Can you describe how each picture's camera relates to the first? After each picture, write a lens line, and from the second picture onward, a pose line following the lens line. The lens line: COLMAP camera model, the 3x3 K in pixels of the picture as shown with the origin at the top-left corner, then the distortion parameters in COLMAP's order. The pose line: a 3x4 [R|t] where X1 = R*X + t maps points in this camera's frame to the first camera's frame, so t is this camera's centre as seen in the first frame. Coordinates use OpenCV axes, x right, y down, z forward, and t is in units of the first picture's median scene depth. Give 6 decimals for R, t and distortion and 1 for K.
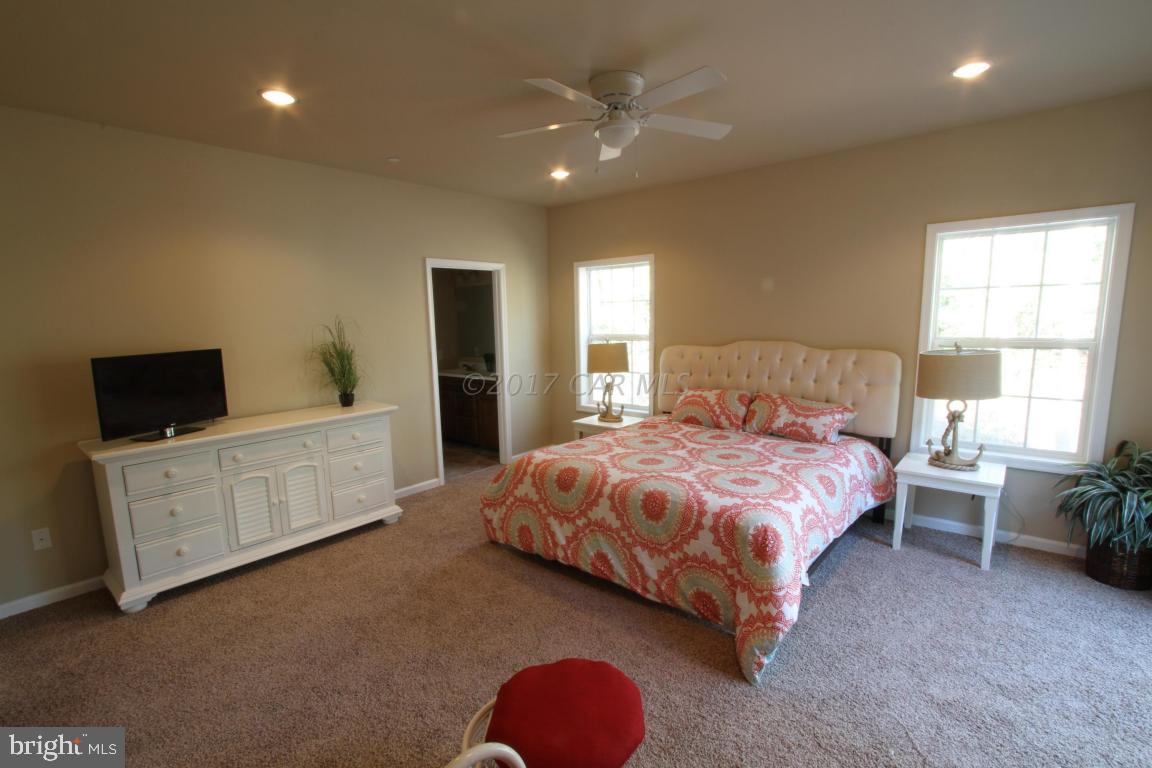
lens RADIAL K [[535.6, 0, 574.1], [0, 535.6, 391.8], [0, 0, 1]] dist [-0.004814, 0.000119]
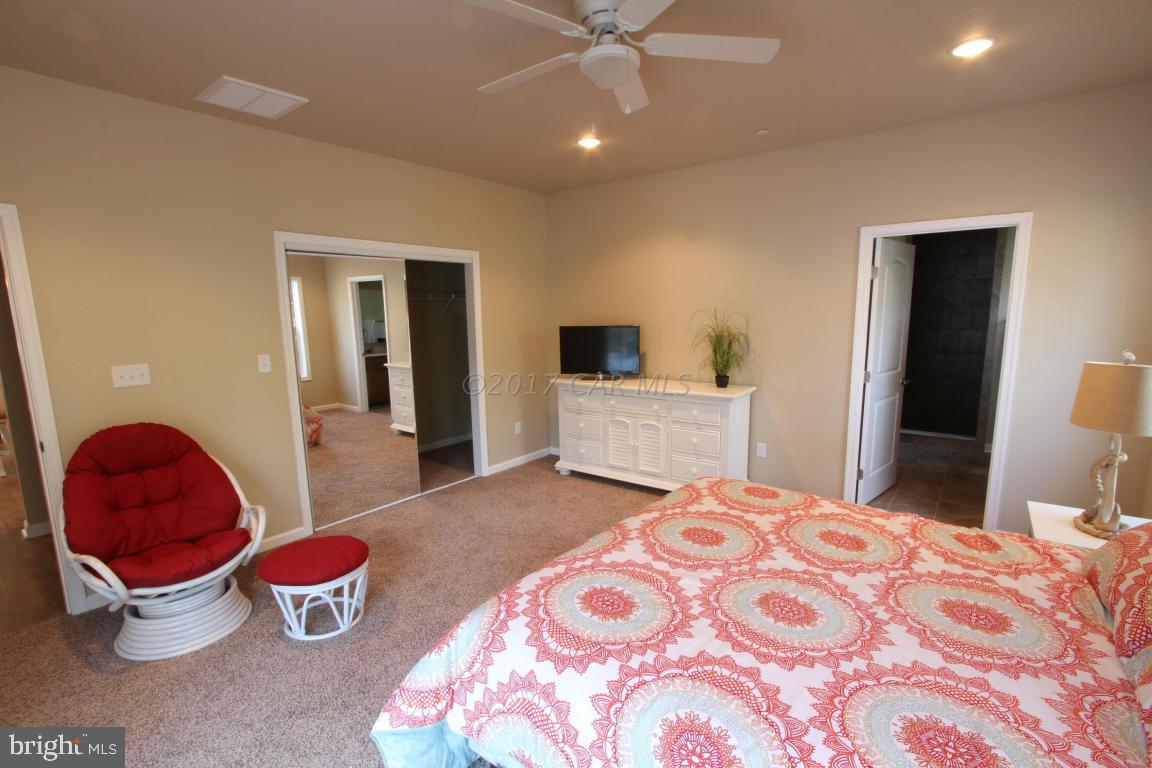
lens RADIAL K [[535.6, 0, 574.1], [0, 535.6, 391.8], [0, 0, 1]] dist [-0.004814, 0.000119]
pose [[0.060989, 0.174299, -0.982802, 0.735769], [-0.139862, 0.976413, 0.164487, -0.120798], [0.988291, 0.127425, 0.083928, 0.783326]]
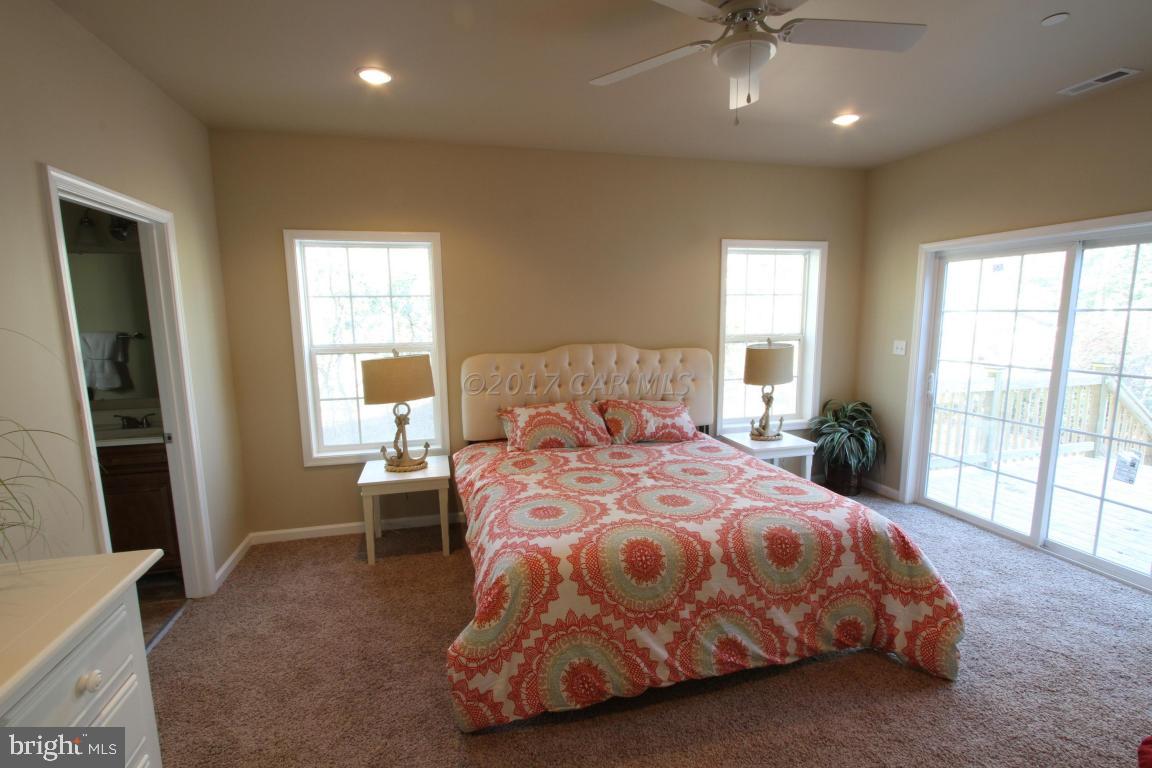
lens RADIAL K [[535.6, 0, 574.1], [0, 535.6, 391.8], [0, 0, 1]] dist [-0.004814, 0.000119]
pose [[0.561947, -0.104930, 0.820491, -0.569969], [0.114874, 0.992209, 0.048214, -0.081921], [-0.819158, 0.067159, 0.569622, 0.672932]]
